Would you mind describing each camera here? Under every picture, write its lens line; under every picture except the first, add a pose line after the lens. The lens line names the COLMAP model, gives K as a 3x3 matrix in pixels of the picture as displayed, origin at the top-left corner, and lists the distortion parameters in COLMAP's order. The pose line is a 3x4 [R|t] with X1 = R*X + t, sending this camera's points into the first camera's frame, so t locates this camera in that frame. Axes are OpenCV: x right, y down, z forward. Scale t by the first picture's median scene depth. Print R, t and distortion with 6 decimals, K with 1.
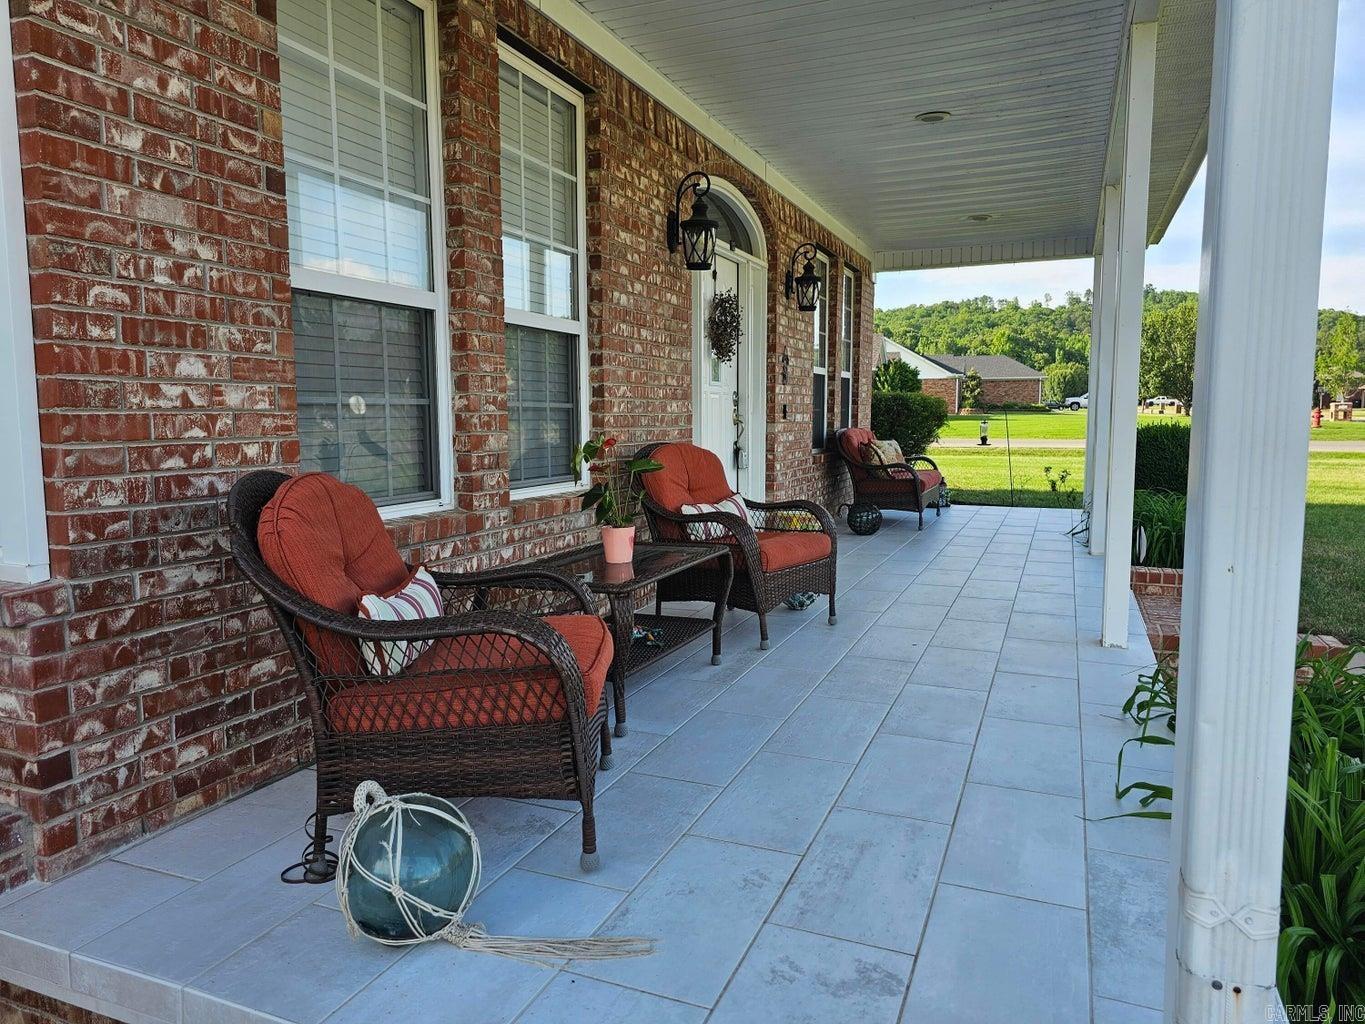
lens RADIAL K [[916.3, 0, 678.3], [0, 916.3, 512.0], [0, 0, 1]] dist [0.056841, -0.038918]
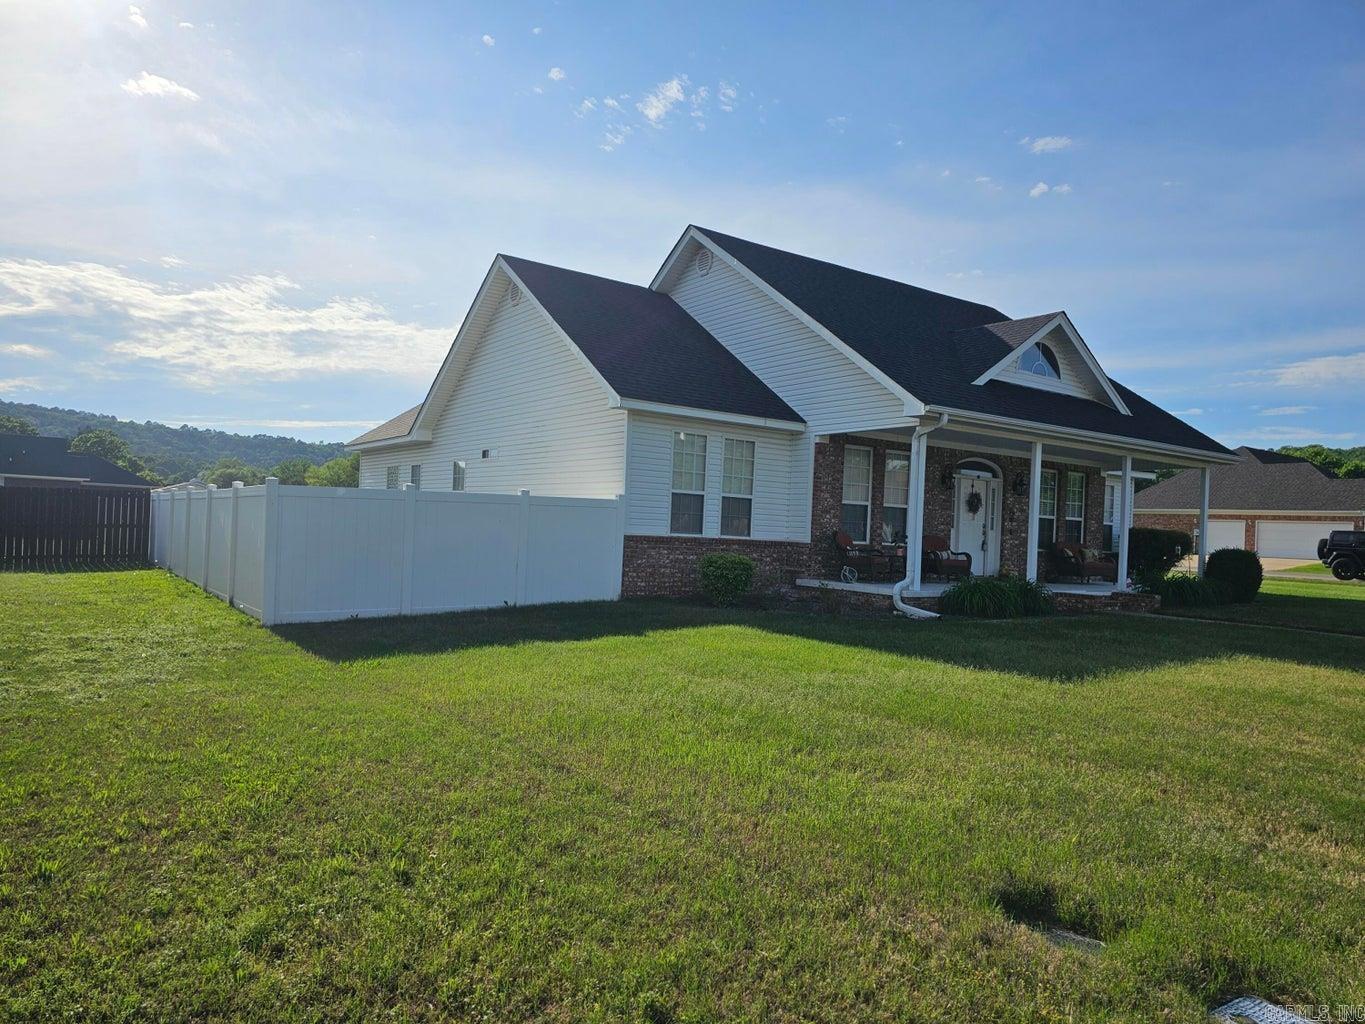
lens RADIAL K [[916.3, 0, 681.7], [0, 916.3, 512.4], [0, 0, 1]] dist [0.056841, -0.038918]
pose [[0.838980, 0.045875, -0.542225, 1.659687], [-0.111821, 0.989709, -0.089285, 0.401169], [0.532549, 0.135540, 0.835476, -3.872318]]
